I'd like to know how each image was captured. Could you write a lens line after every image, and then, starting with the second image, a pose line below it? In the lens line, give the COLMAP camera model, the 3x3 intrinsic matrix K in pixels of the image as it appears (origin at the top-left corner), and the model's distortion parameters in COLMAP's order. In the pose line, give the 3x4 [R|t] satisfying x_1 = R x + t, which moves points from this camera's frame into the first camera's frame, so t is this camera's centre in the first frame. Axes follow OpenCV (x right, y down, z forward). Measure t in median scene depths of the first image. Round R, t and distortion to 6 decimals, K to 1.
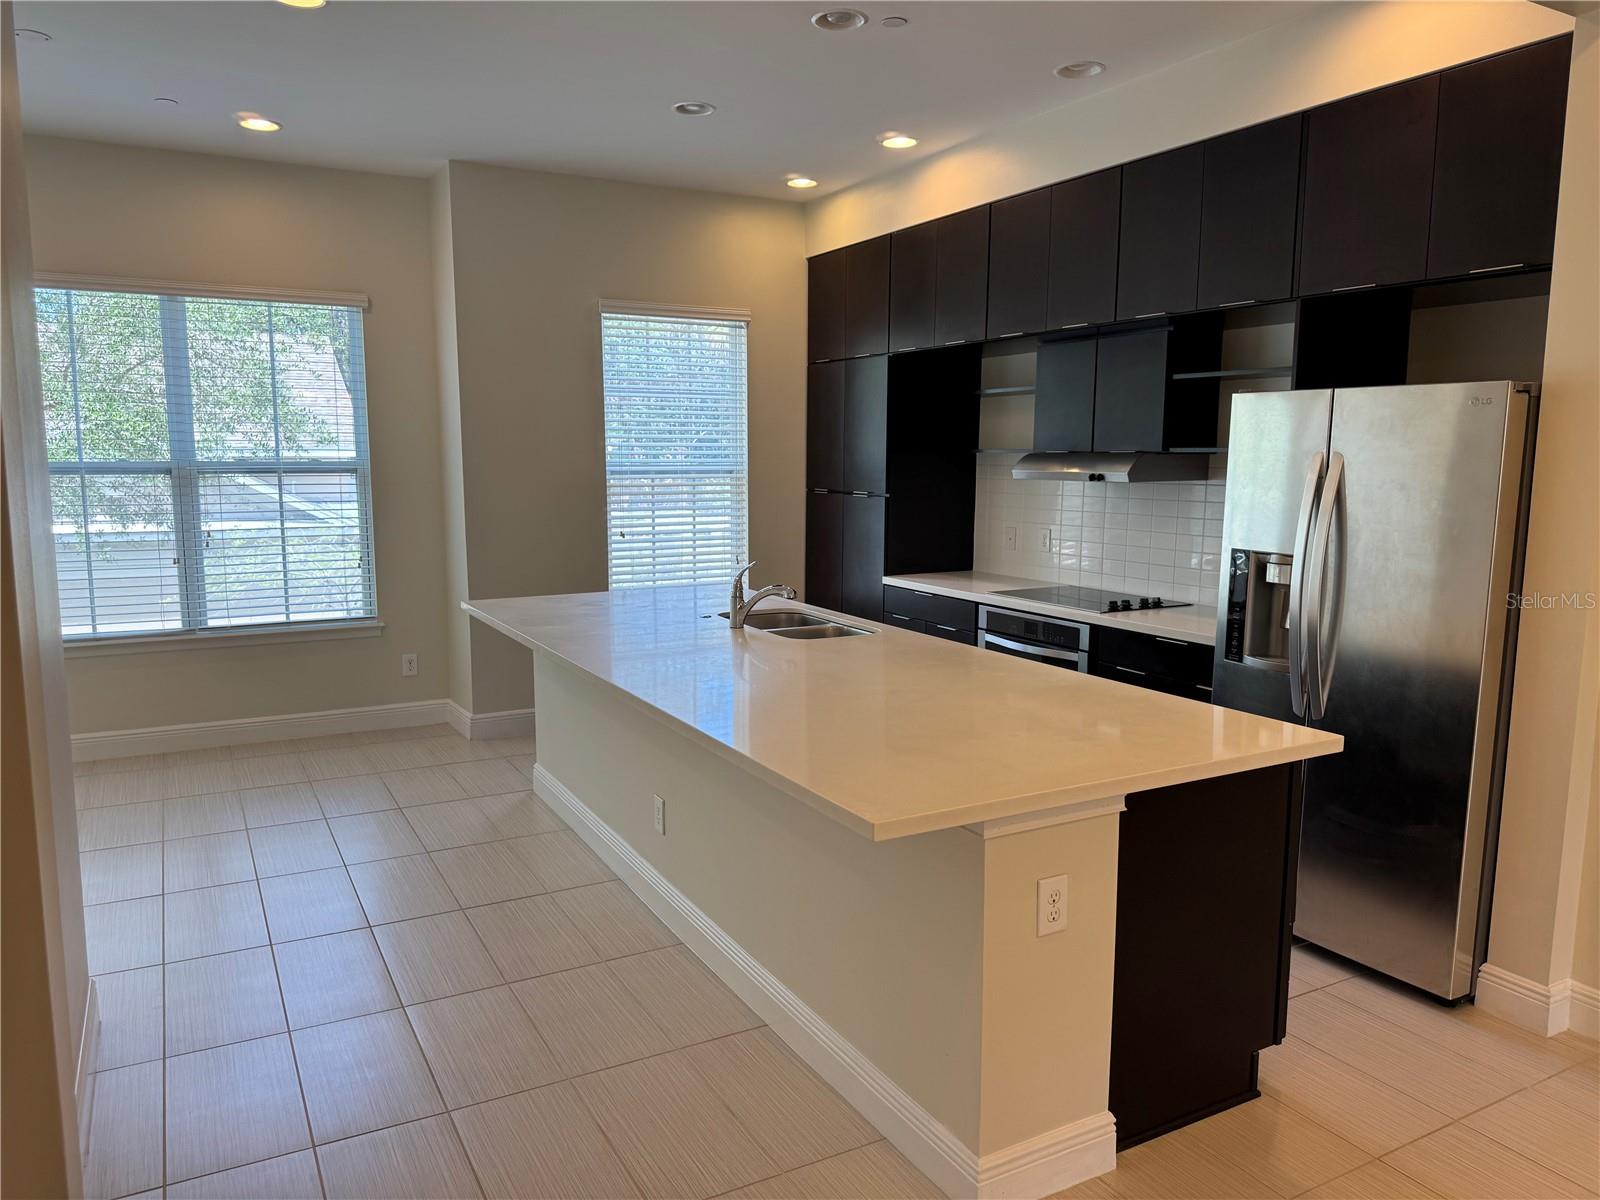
lens RADIAL K [[1132.2, 0, 796.9], [0, 1132.2, 593.5], [0, 0, 1]] dist [0.010685, -0.003351]
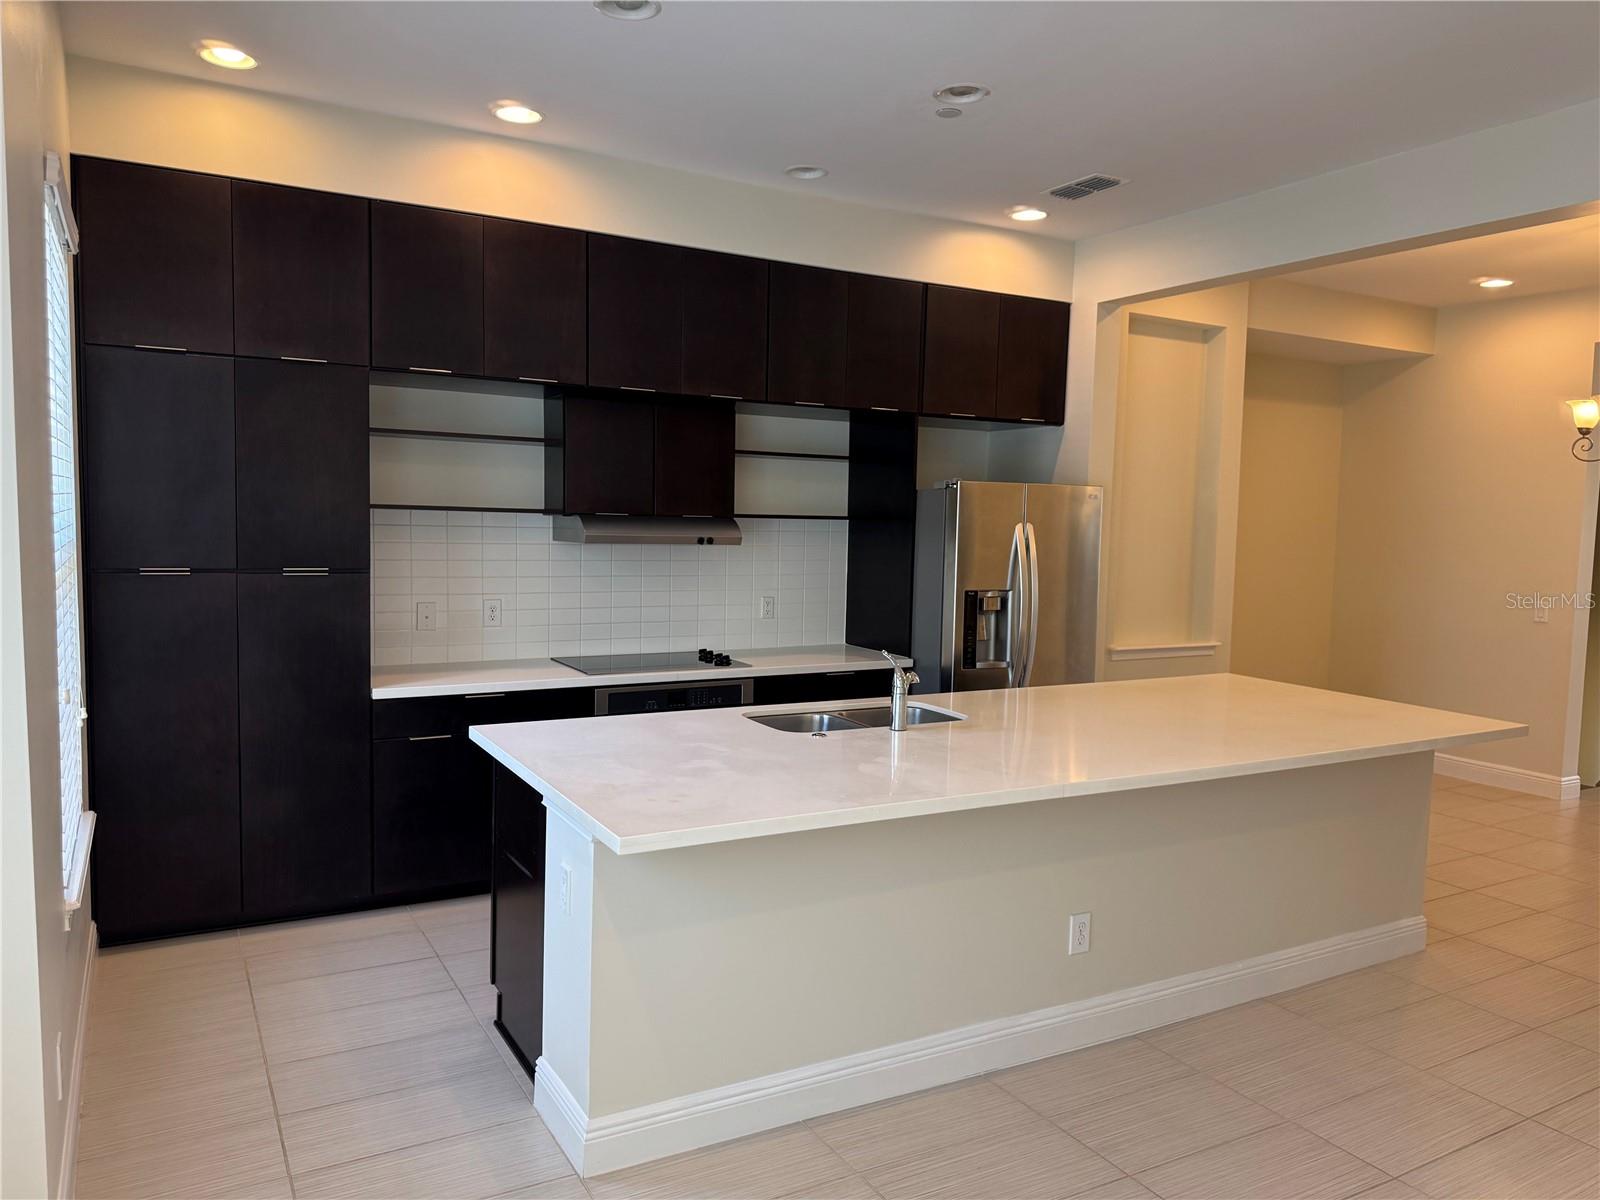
lens RADIAL K [[1132.2, 0, 800.0], [0, 1132.2, 611.0], [0, 0, 1]] dist [0.010685, -0.003351]
pose [[-0.020233, -0.088543, 0.995867, -0.778376], [0.100213, 0.990875, 0.090135, -0.123361], [-0.994760, 0.101623, -0.011175, 0.931989]]
